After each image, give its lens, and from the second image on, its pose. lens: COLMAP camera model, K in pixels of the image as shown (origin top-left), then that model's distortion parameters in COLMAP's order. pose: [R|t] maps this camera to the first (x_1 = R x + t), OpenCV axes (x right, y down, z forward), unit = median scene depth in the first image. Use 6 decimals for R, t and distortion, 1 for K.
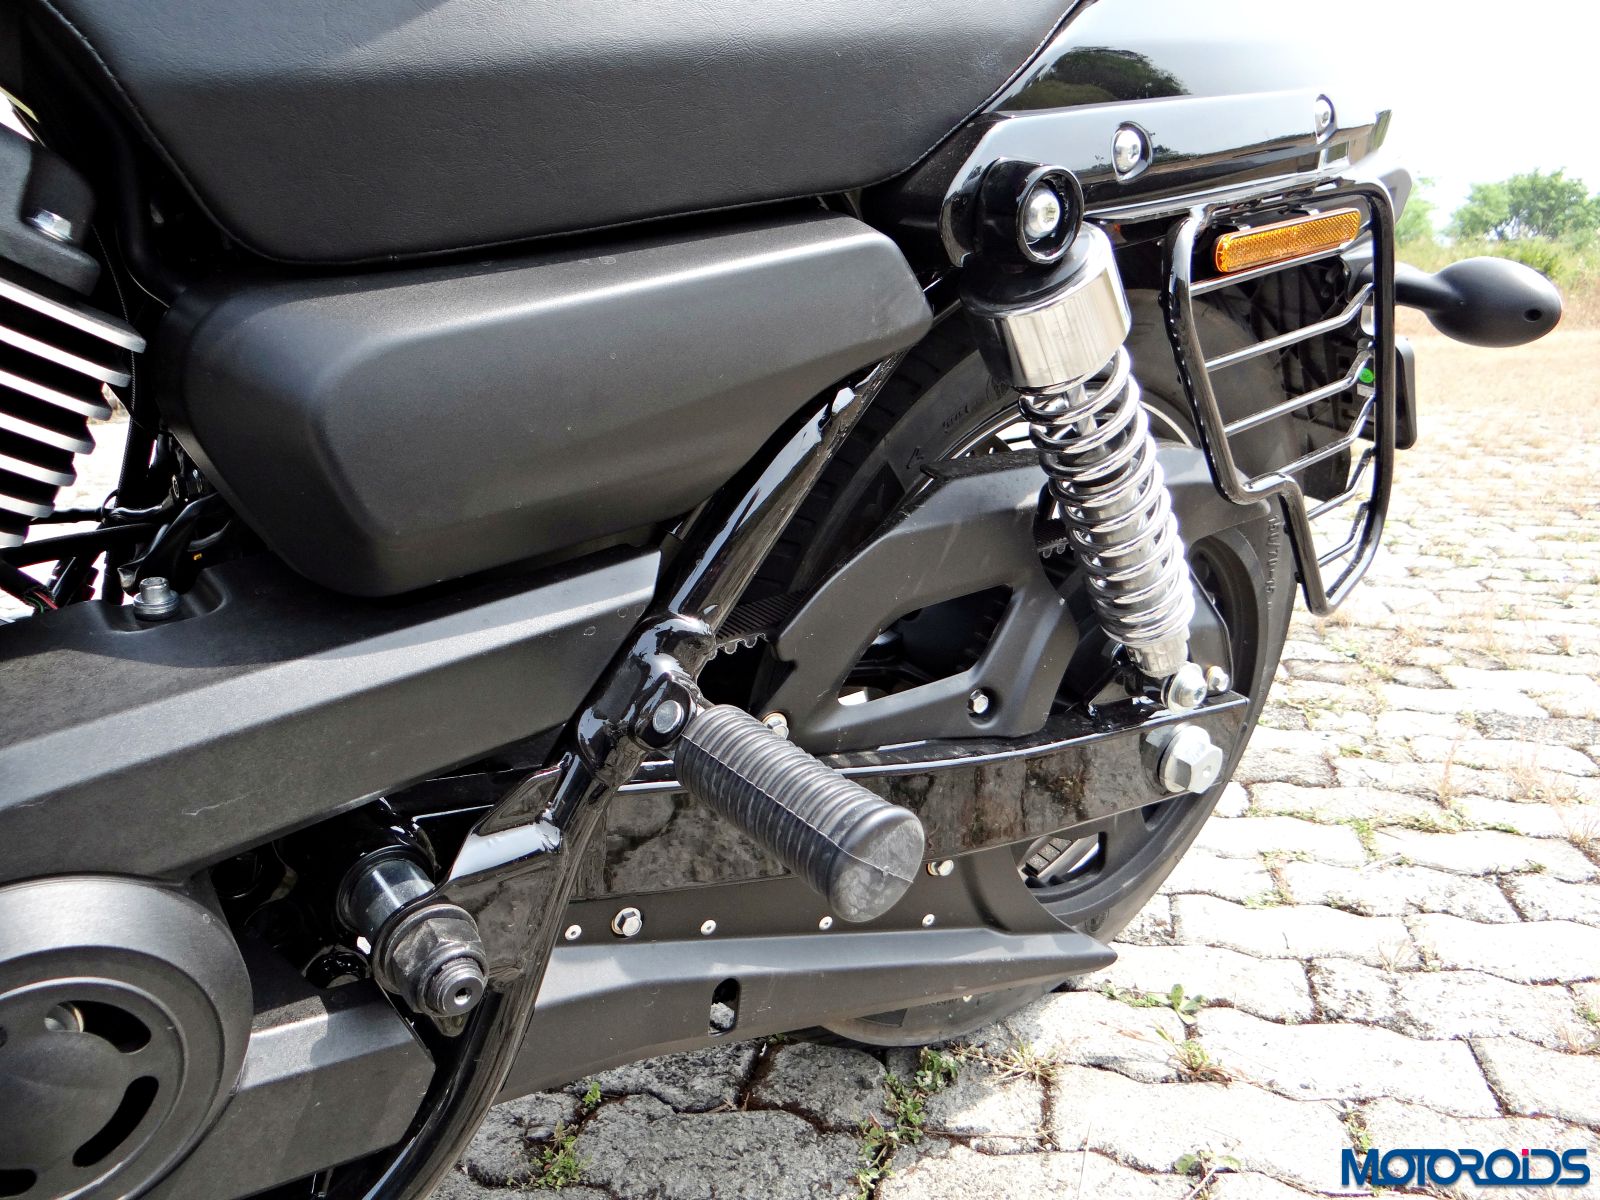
lens RADIAL K [[1271.3, 0, 793.8], [0, 1271.3, 602.6], [0, 0, 1]] dist [-0.010741, -0.003582]
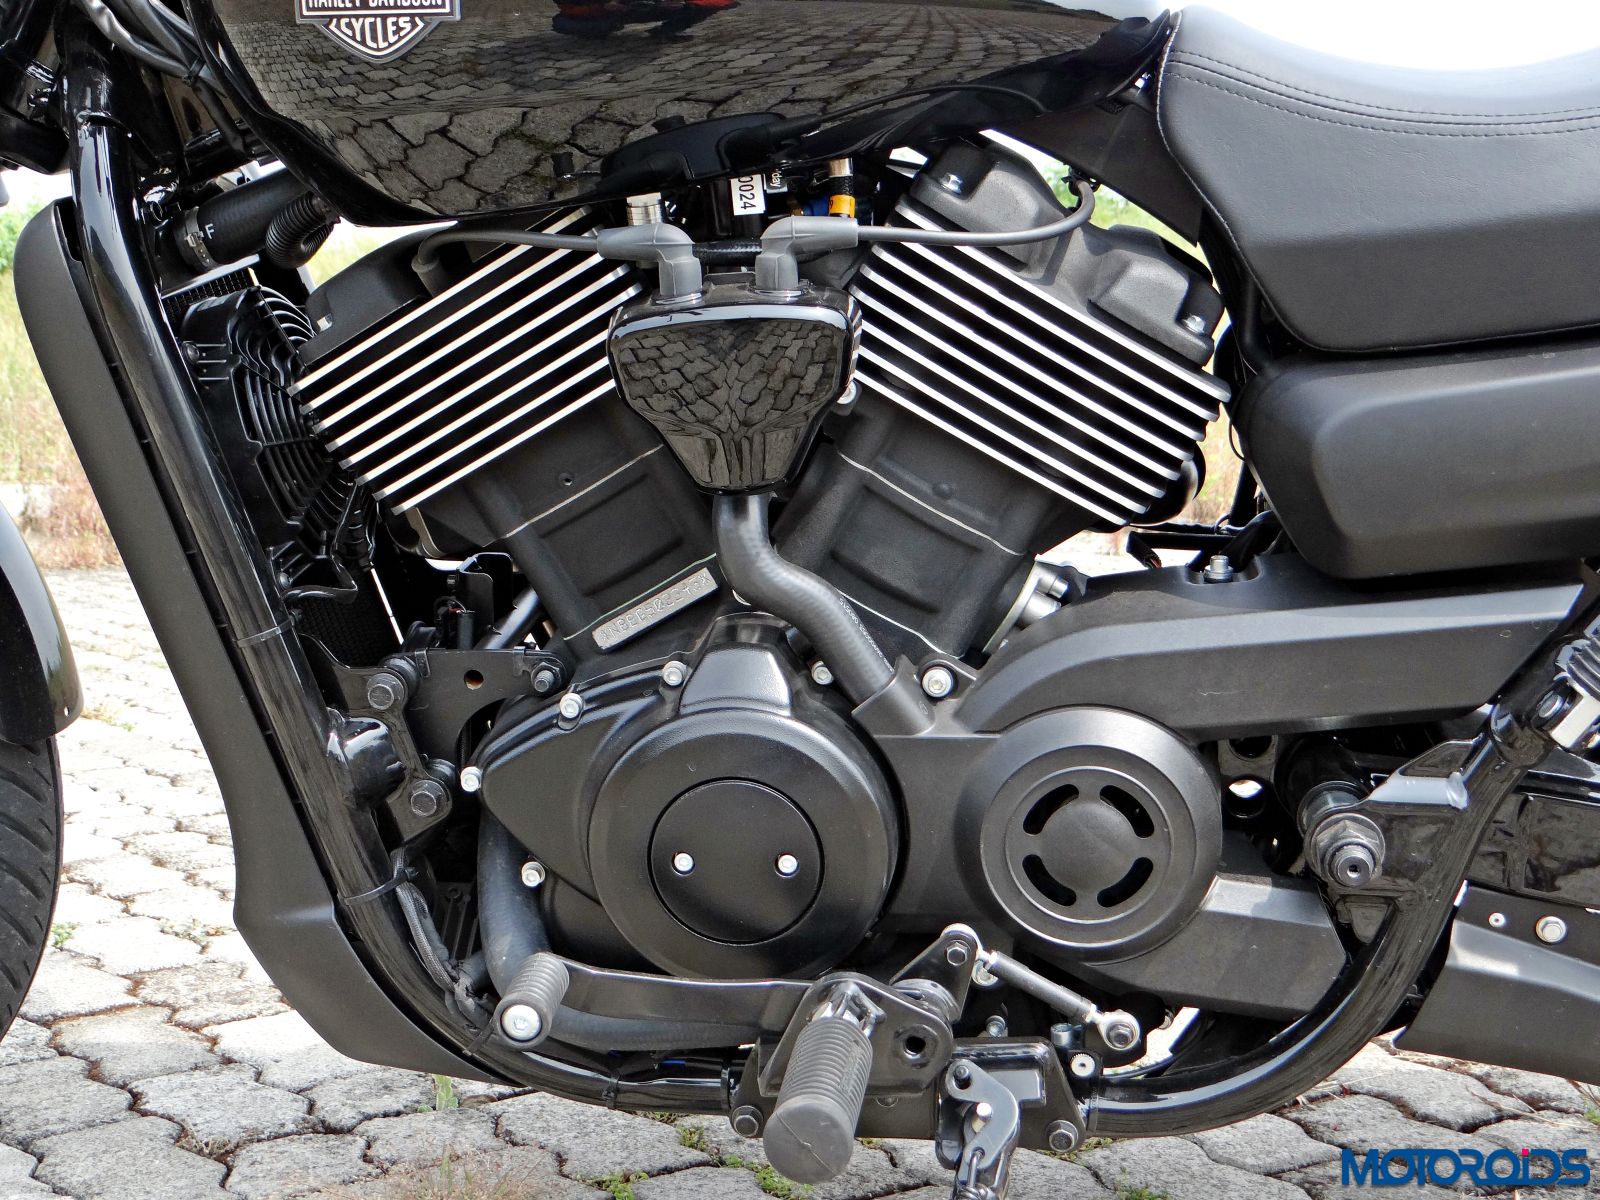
lens RADIAL K [[2397.0, 0, 793.4], [0, 2397.0, 604.4], [0, 0, 1]] dist [-0.003161, 0.000000]
pose [[0.731163, 0.106039, -0.673911, 0.963416], [-0.195121, 0.979084, -0.057639, 0.279103], [0.653703, 0.173638, 0.736561, -1.293331]]
